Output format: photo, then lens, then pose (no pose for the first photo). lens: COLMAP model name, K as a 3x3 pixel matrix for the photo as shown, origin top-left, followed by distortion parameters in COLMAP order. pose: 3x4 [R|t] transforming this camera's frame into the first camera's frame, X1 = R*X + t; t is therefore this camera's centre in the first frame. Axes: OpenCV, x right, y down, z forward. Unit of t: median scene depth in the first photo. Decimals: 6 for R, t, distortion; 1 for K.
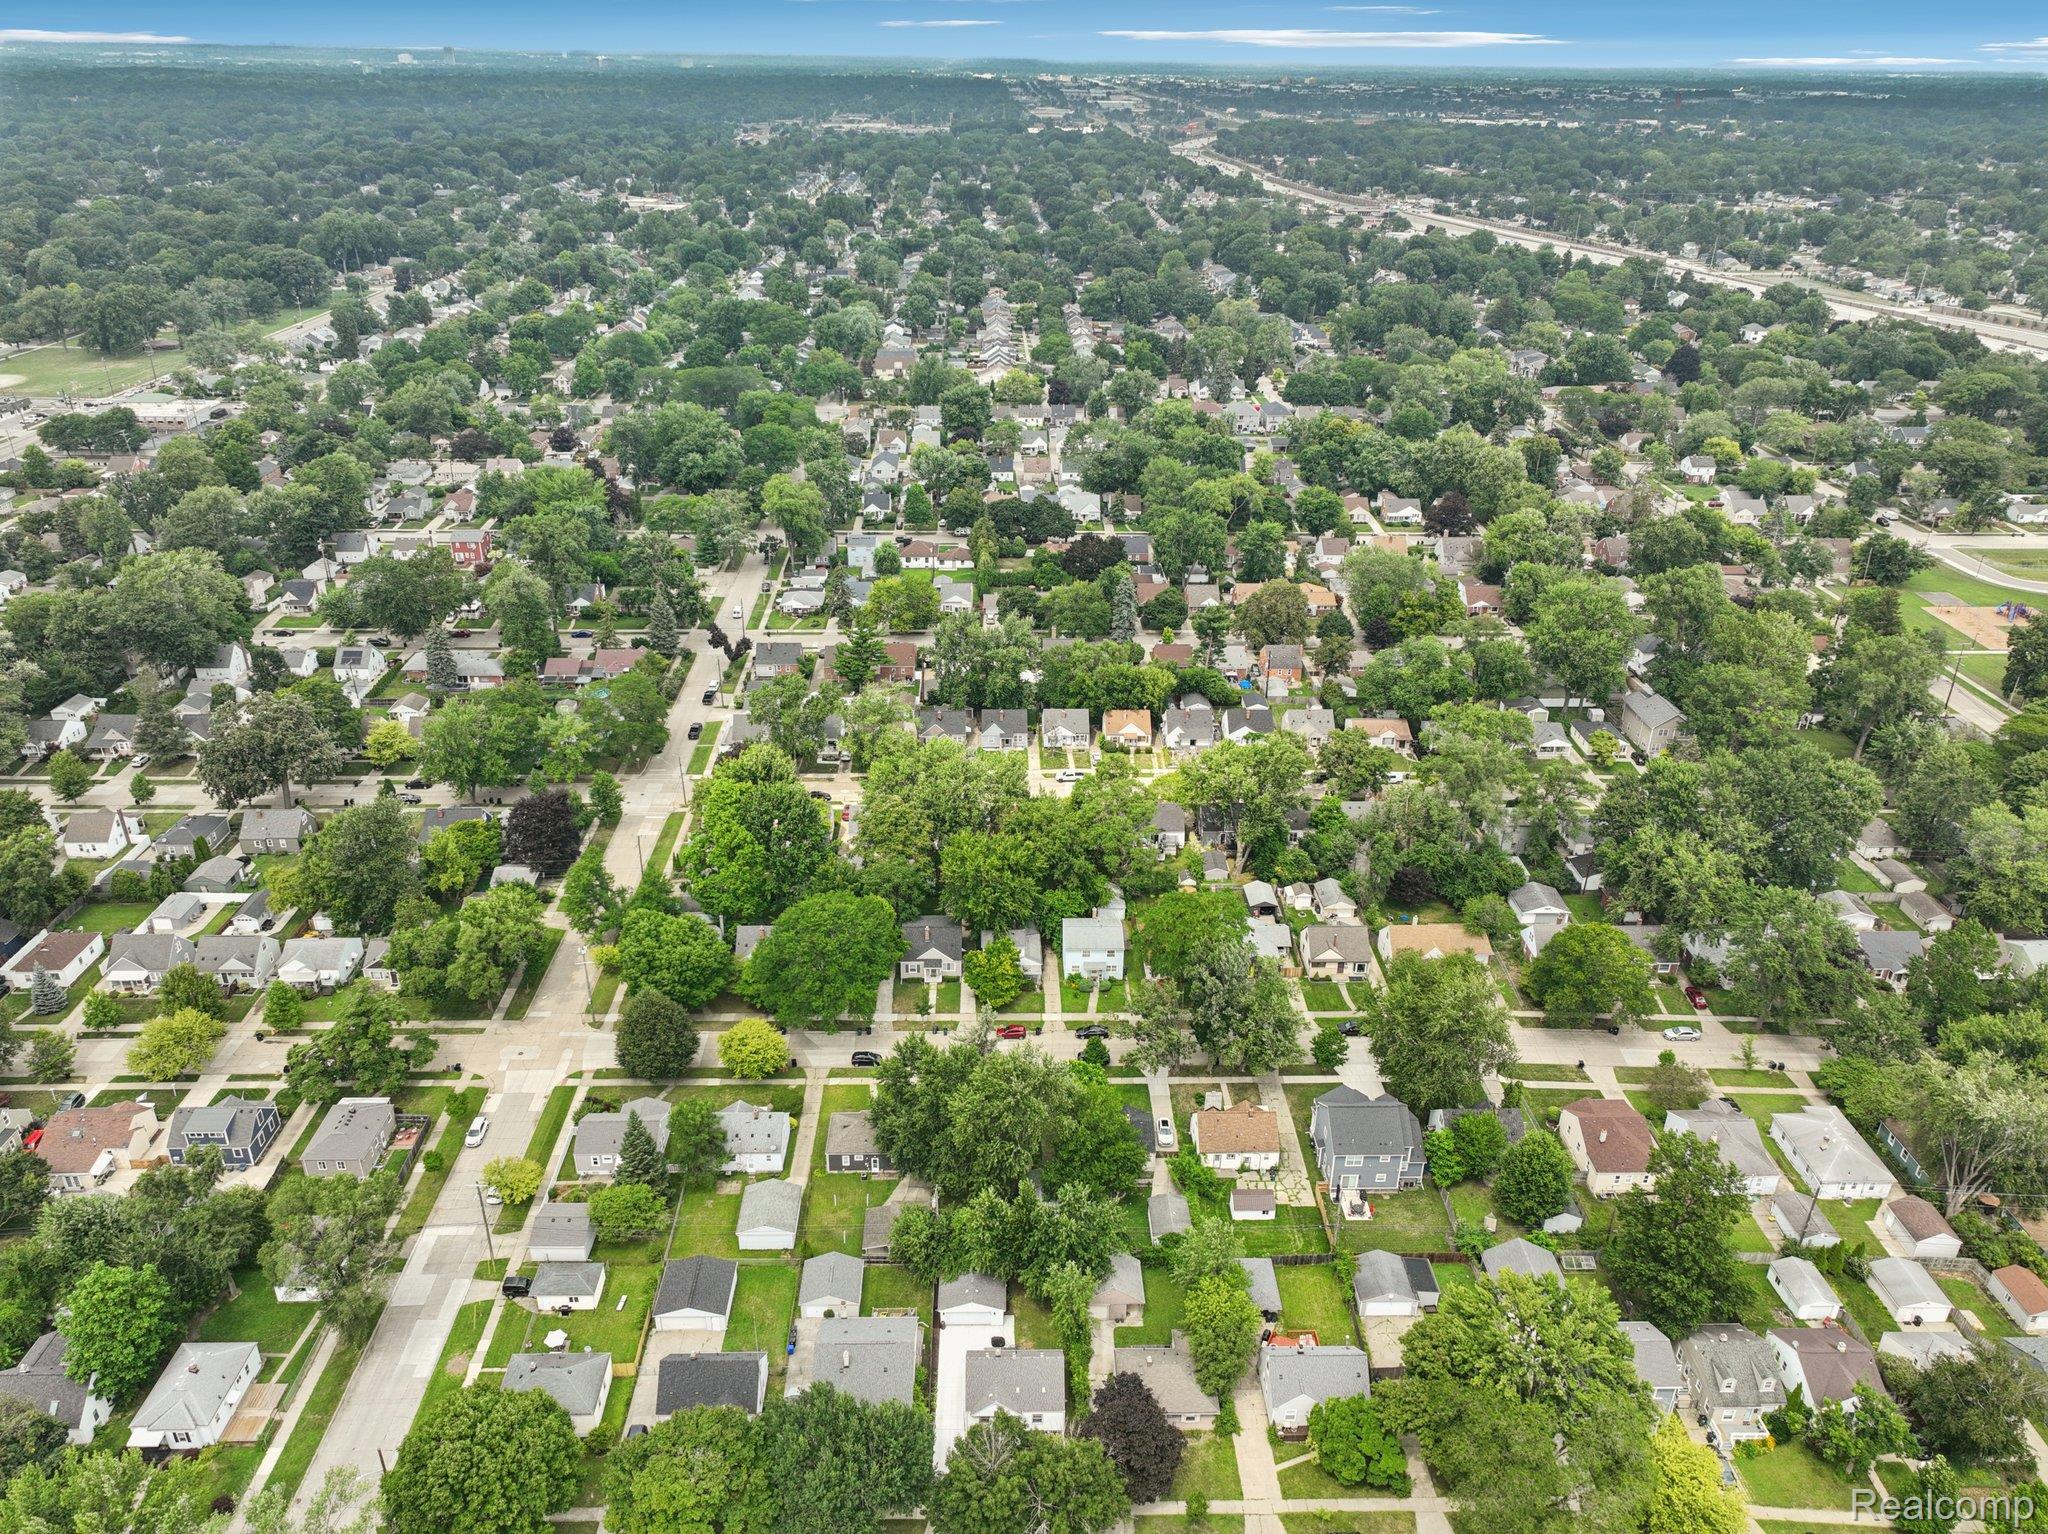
lens RADIAL K [[1446.5, 0, 1018.0], [0, 1446.5, 761.9], [0, 0, 1]] dist [0.008180, 0.004663]
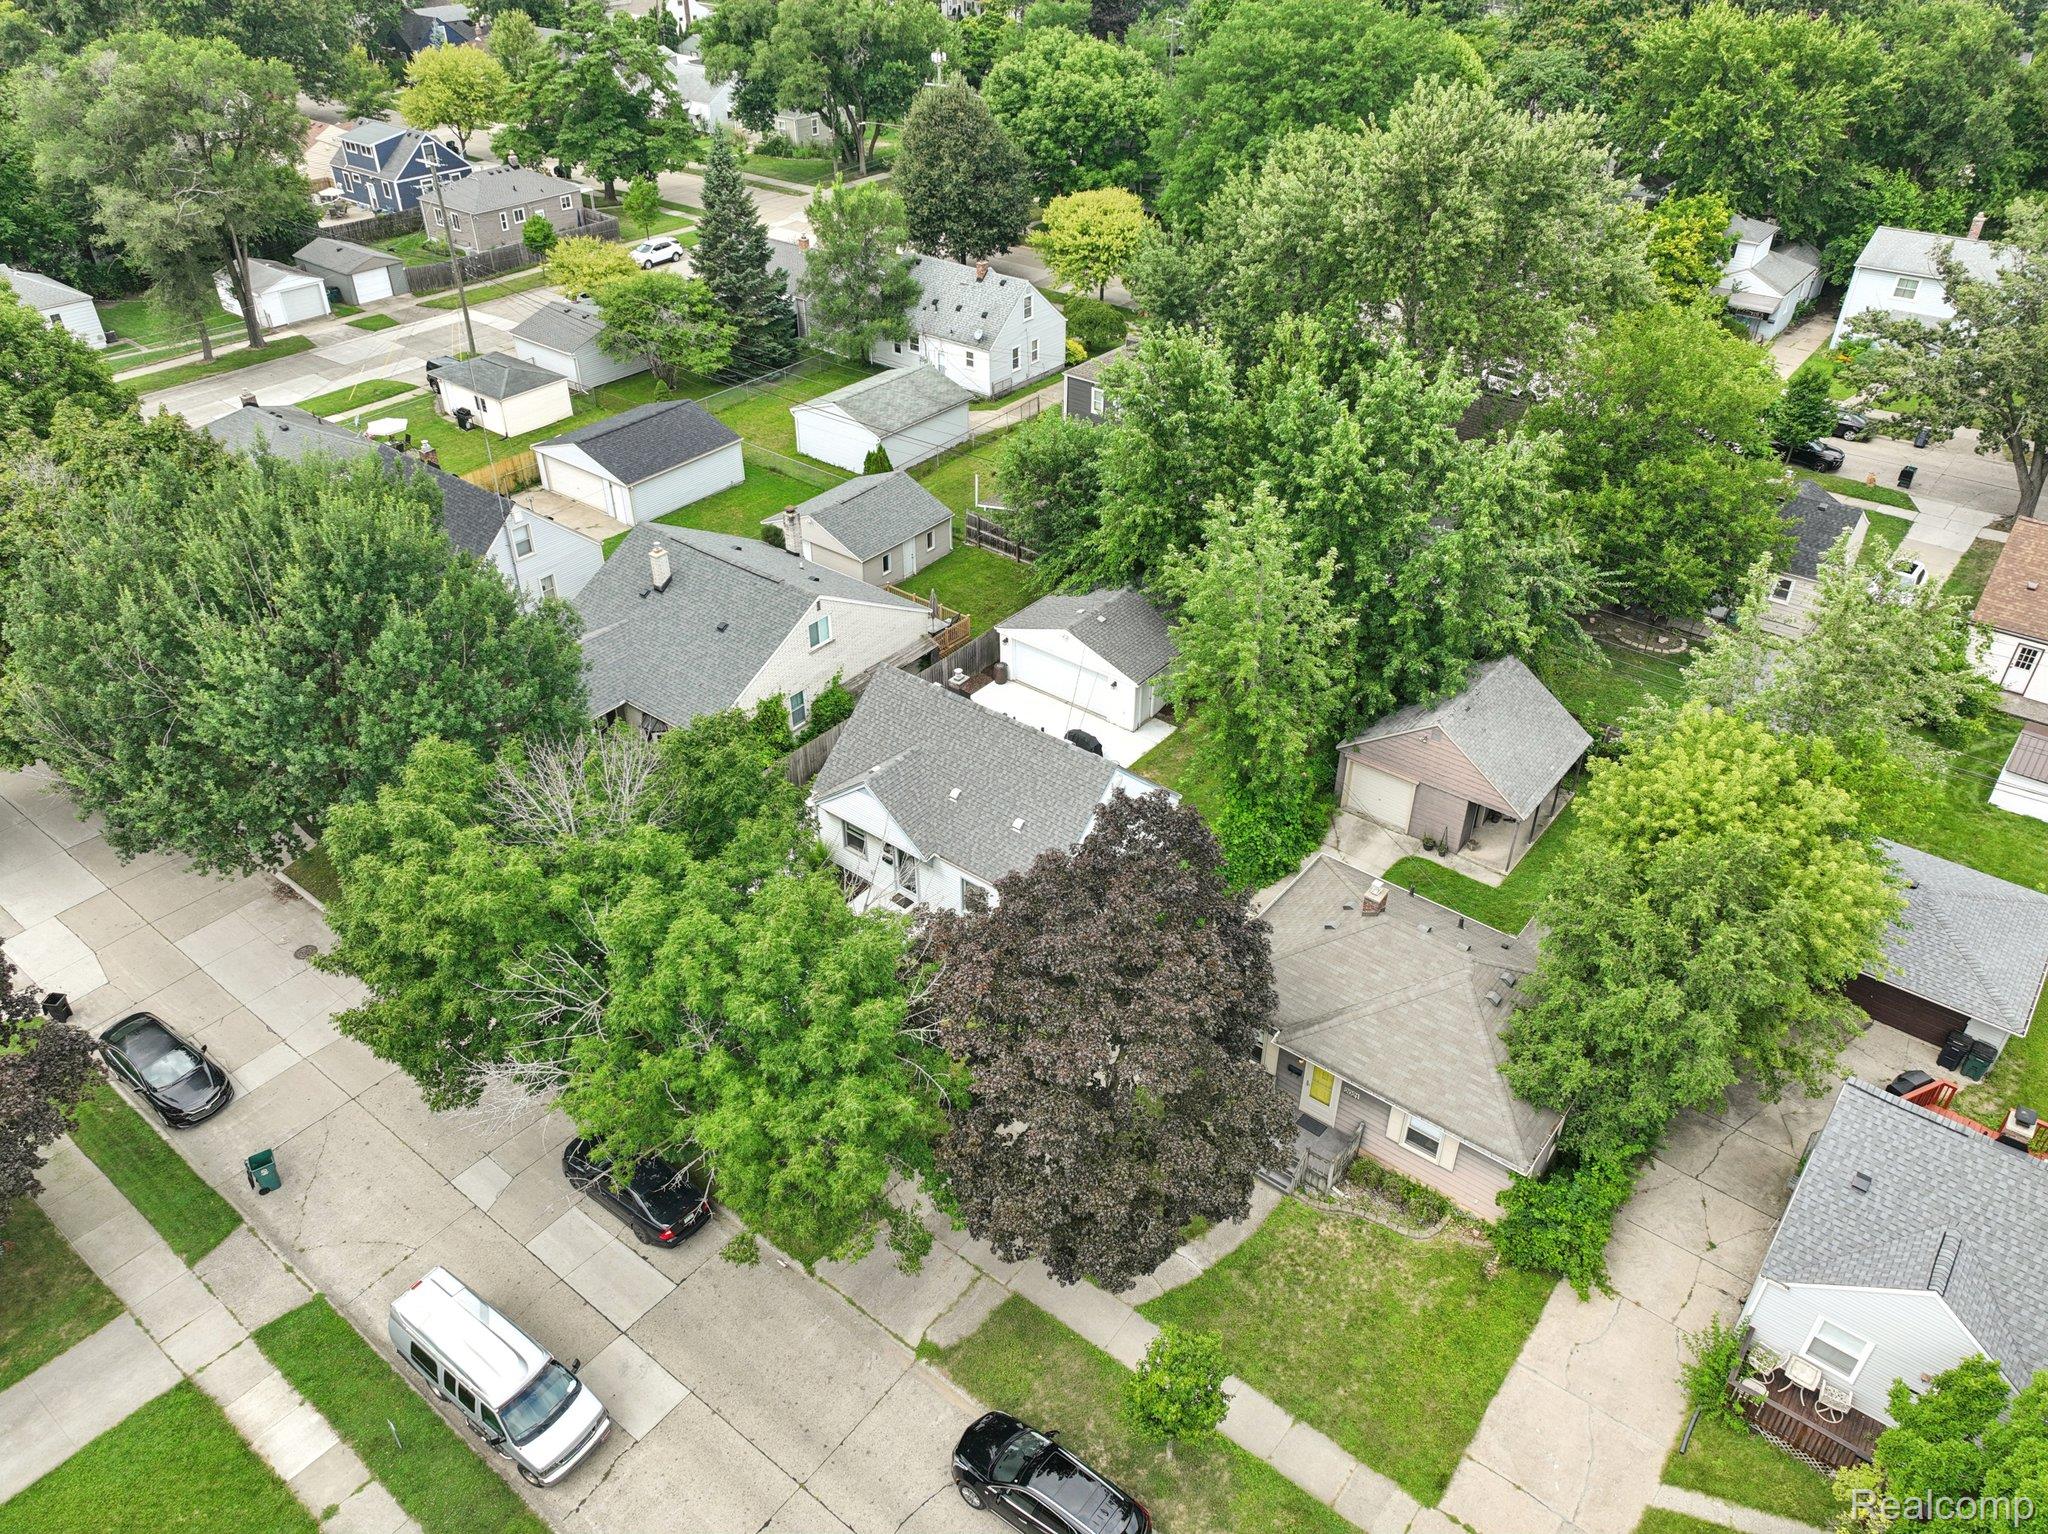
lens RADIAL K [[1446.5, 0, 1018.0], [0, 1446.5, 761.9], [0, 0, 1]] dist [0.008180, 0.004663]
pose [[0.771577, 0.356127, -0.527107, 0.102017], [-0.276825, 0.934008, 0.225824, 0.202759], [0.572745, -0.028324, 0.819244, 0.431519]]
